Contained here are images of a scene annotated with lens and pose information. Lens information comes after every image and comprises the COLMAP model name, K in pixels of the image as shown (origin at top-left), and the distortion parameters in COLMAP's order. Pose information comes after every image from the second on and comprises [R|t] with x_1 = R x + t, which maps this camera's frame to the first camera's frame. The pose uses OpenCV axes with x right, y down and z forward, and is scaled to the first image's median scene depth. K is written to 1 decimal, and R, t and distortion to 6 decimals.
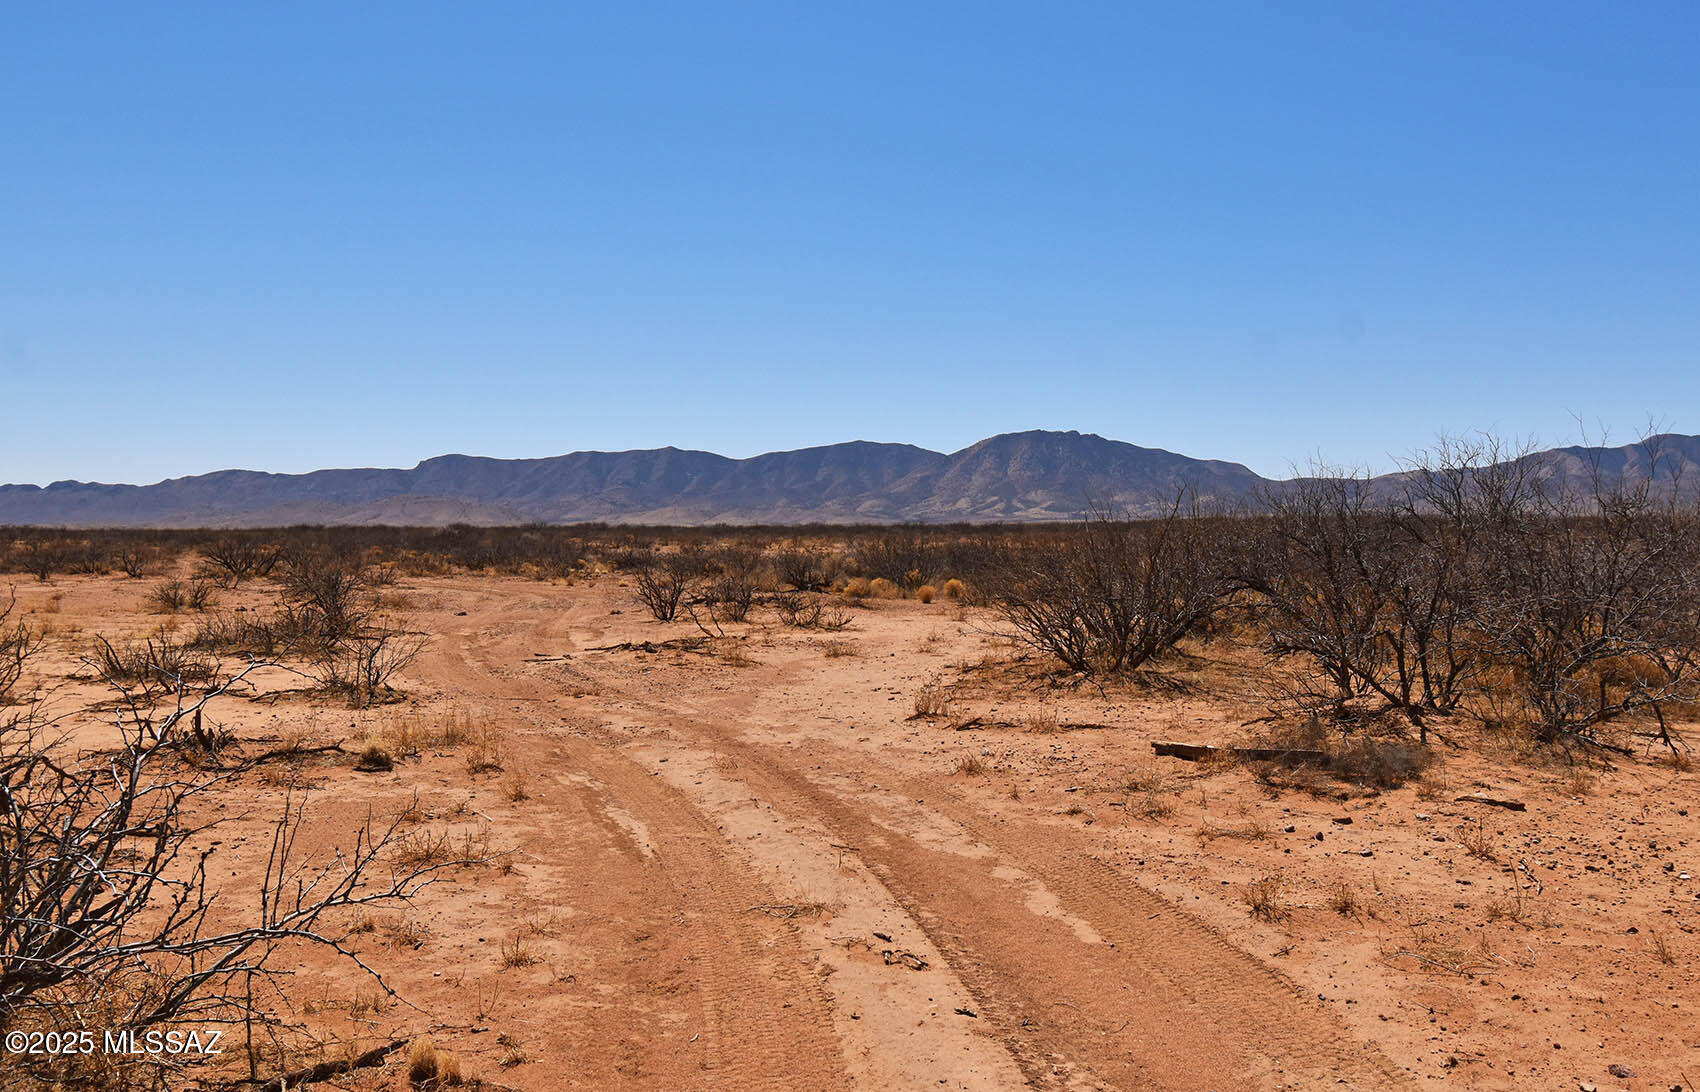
lens RADIAL K [[1540.4, 0, 850.3], [0, 1540.4, 546.4], [0, 0, 1]] dist [-0.001937, -0.001804]
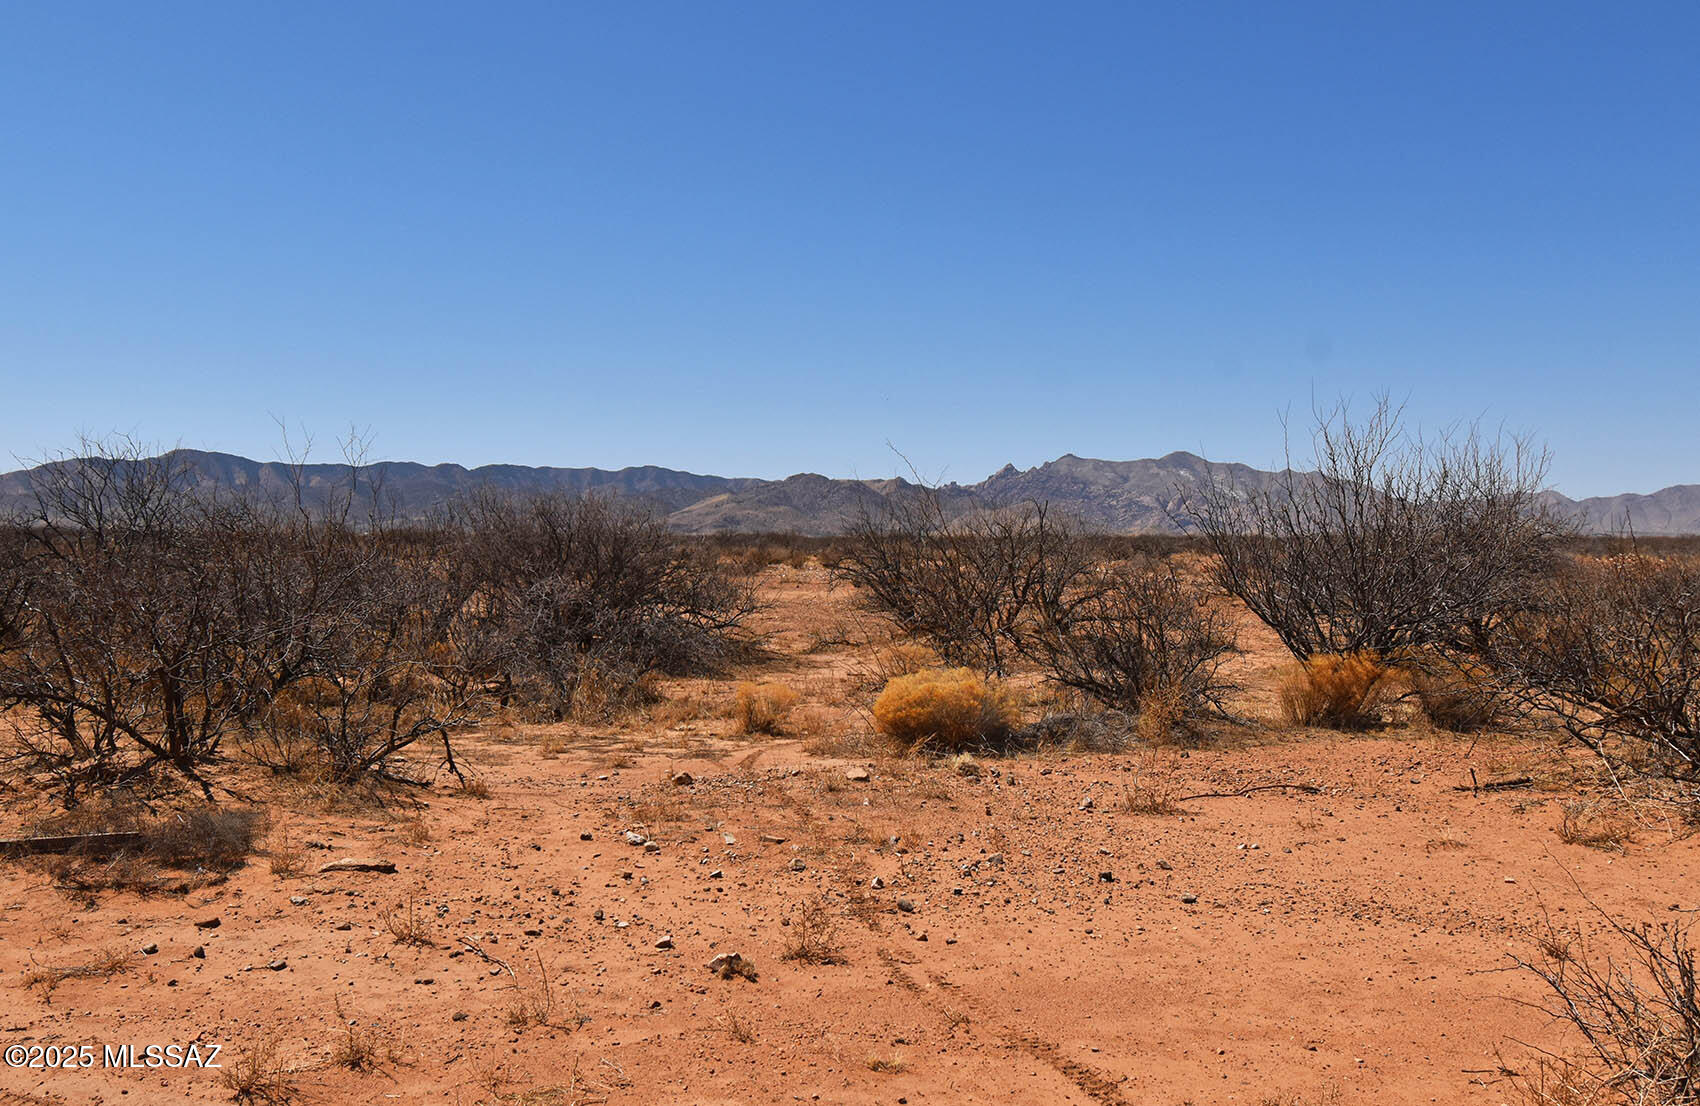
lens RADIAL K [[1540.4, 0, 849.8], [0, 1540.4, 551.4], [0, 0, 1]] dist [-0.001937, -0.001804]
pose [[0.620548, 0.004695, 0.784155, -0.079863], [-0.001295, 0.999987, -0.004963, -0.004768], [-0.784168, 0.002064, 0.620545, 0.245826]]
